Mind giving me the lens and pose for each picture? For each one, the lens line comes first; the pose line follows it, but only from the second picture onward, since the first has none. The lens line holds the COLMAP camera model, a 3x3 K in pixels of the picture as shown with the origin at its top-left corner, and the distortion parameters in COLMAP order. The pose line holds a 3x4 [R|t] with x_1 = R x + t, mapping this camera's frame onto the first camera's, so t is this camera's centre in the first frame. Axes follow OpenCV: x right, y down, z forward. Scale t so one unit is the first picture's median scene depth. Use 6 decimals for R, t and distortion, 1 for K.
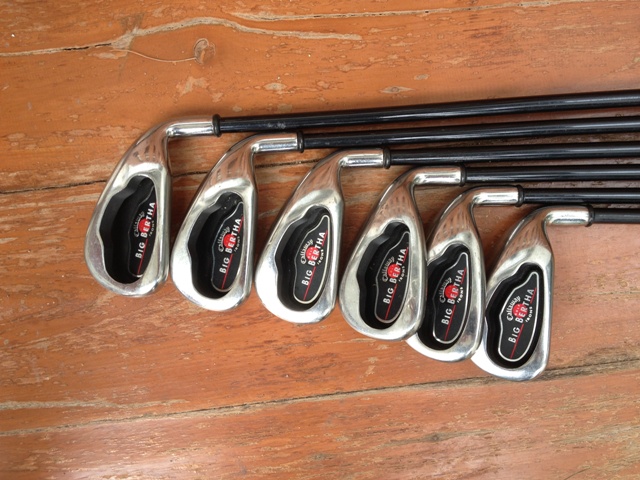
lens RADIAL K [[651.4, 0, 320.0], [0, 651.4, 240.0], [0, 0, 1]] dist [0.004919, -0.002185]
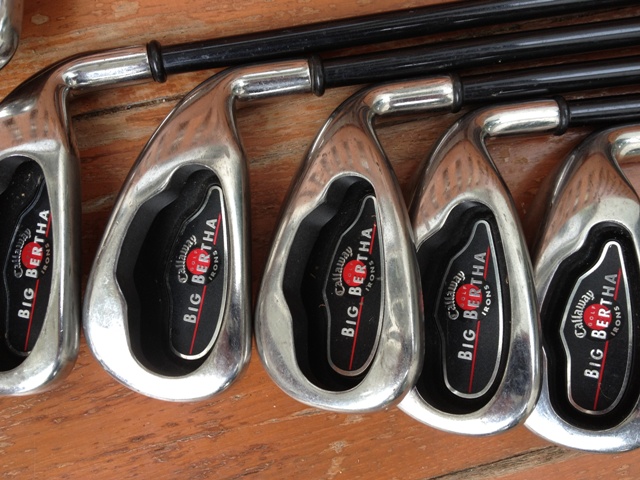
lens RADIAL K [[723.9, 0, 363.2], [0, 723.9, 240.0], [0, 0, 1]] dist [-0.008062, -0.287637]
pose [[0.987623, -0.118231, 0.103068, 0.063007], [0.123699, 0.991140, -0.048365, 0.049512], [-0.096437, 0.060515, 0.993498, 0.416063]]
